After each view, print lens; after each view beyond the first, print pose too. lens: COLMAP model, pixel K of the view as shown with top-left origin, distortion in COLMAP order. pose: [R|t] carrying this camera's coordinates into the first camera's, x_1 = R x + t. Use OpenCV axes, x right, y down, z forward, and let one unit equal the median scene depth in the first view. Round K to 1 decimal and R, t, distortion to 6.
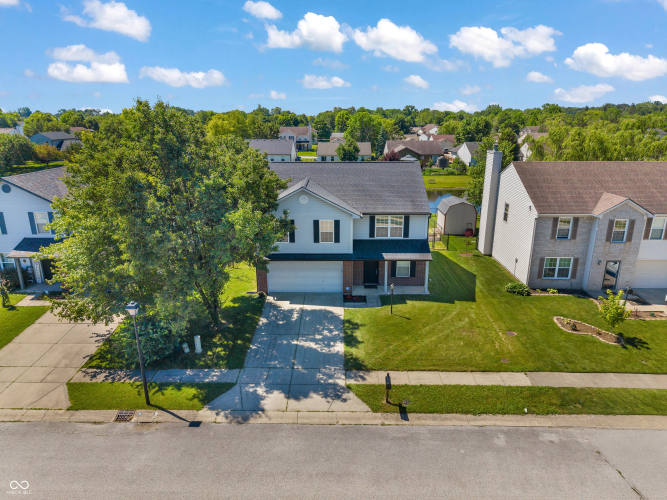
lens RADIAL K [[450.8, 0, 334.2], [0, 450.8, 247.5], [0, 0, 1]] dist [0.014981, -0.018644]
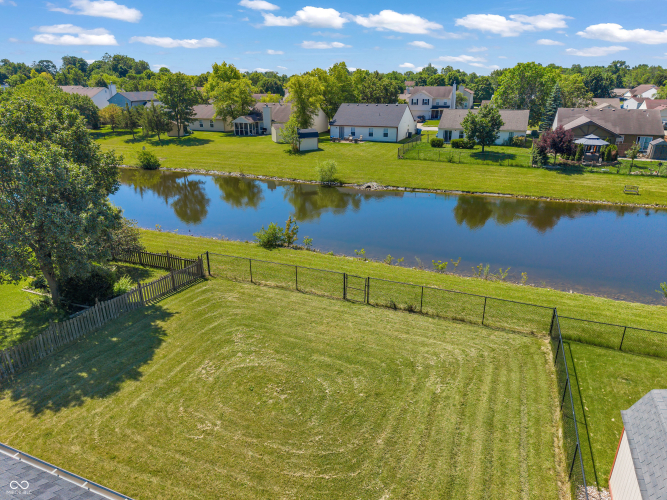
lens RADIAL K [[450.8, 0, 332.1], [0, 450.8, 250.8], [0, 0, 1]] dist [0.014981, -0.018644]
pose [[0.930349, 0.125761, -0.344436, 0.265281], [-0.097190, 0.990323, 0.099070, -0.303287], [0.353562, -0.058694, 0.933568, 1.223567]]
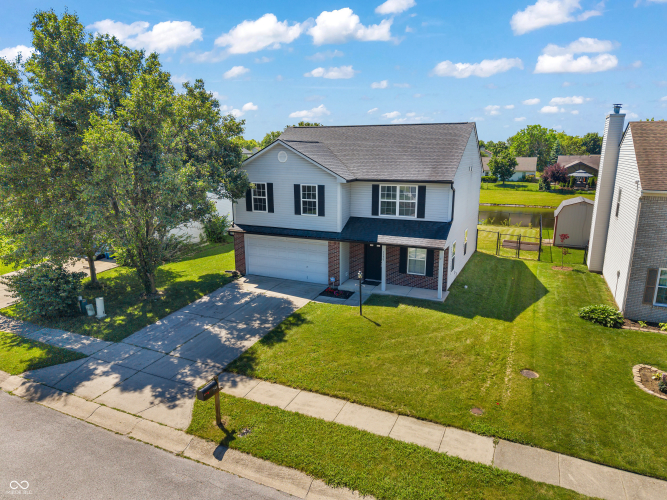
lens RADIAL K [[450.8, 0, 332.3], [0, 450.8, 251.0], [0, 0, 1]] dist [0.014981, -0.018644]
pose [[0.913355, 0.089991, -0.397096, 0.328705], [-0.113782, 0.992827, -0.036711, 0.073391], [0.390944, 0.078712, 0.917043, 0.313985]]
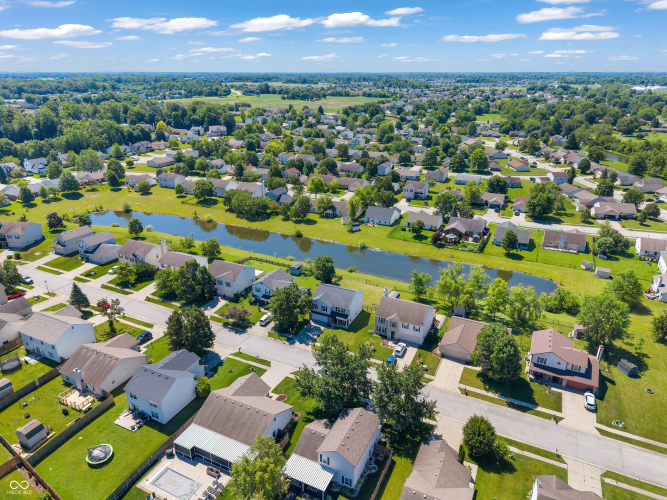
lens RADIAL K [[452.1, 0, 329.2], [0, 452.1, 248.4], [0, 0, 1]] dist [0.048682, -0.000404]
pose [[0.900376, 0.158724, -0.405129, 1.630374], [-0.117962, 0.985265, 0.123849, -1.108337], [0.418817, -0.063720, 0.905832, -2.739511]]
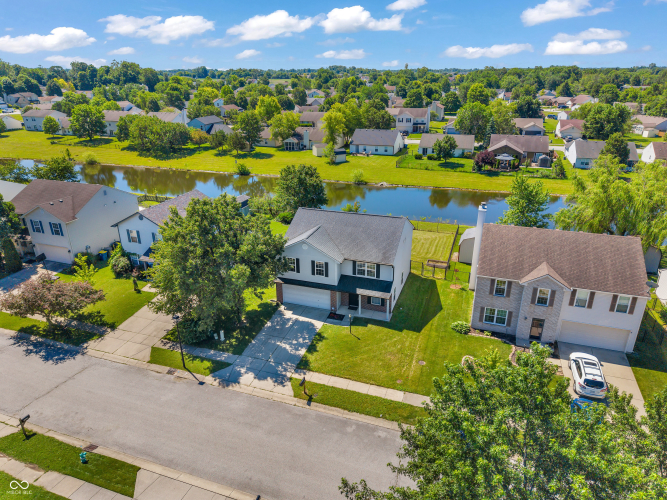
lens RADIAL K [[450.8, 0, 332.3], [0, 450.8, 250.8], [0, 0, 1]] dist [0.014981, -0.018644]
pose [[0.947619, 0.114398, -0.298214, 0.443436], [-0.083647, 0.989958, 0.113960, -0.259981], [0.308256, -0.083046, 0.947672, -0.355914]]
